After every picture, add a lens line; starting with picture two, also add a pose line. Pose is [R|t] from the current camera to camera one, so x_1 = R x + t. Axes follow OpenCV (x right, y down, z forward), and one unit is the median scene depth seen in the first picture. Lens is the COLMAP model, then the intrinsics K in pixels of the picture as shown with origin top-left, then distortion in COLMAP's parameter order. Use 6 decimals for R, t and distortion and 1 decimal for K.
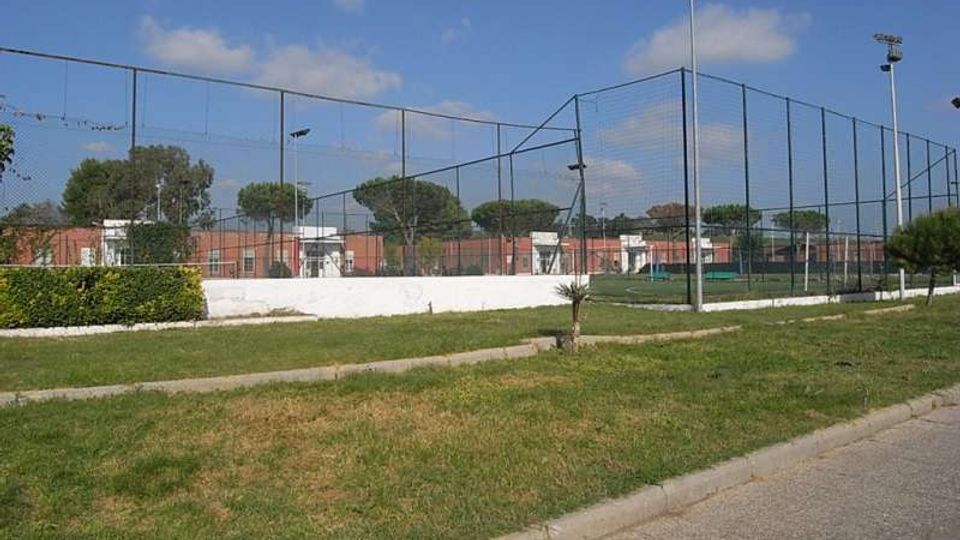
lens RADIAL K [[646.4, 0, 480.0], [0, 646.4, 270.0], [0, 0, 1]] dist [-0.061195, -0.005057]
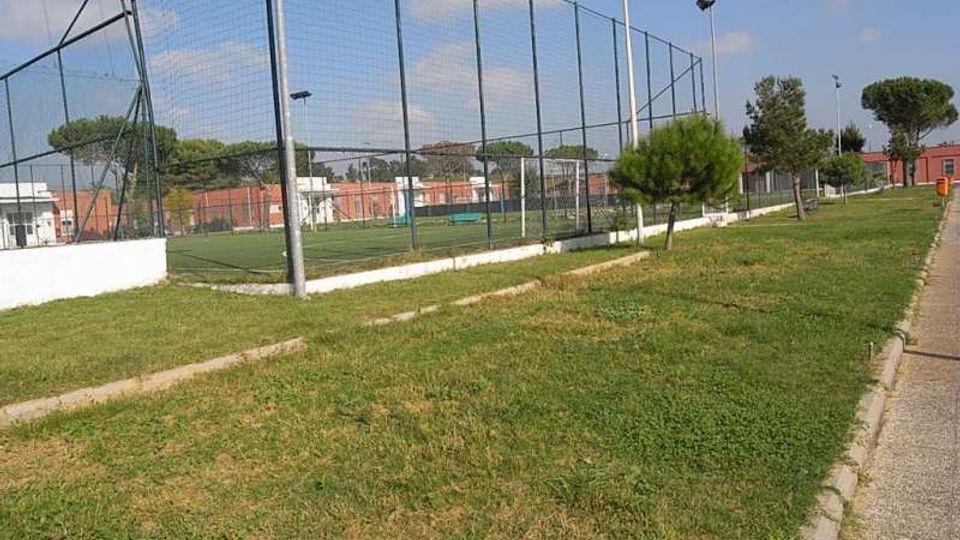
lens RADIAL K [[646.4, 0, 480.0], [0, 646.4, 270.0], [0, 0, 1]] dist [-0.061195, -0.005057]
pose [[0.951234, -0.079540, 0.298040, 0.245123], [0.053710, 0.994133, 0.093889, -0.002765], [-0.303760, -0.073303, 0.949925, 0.303385]]
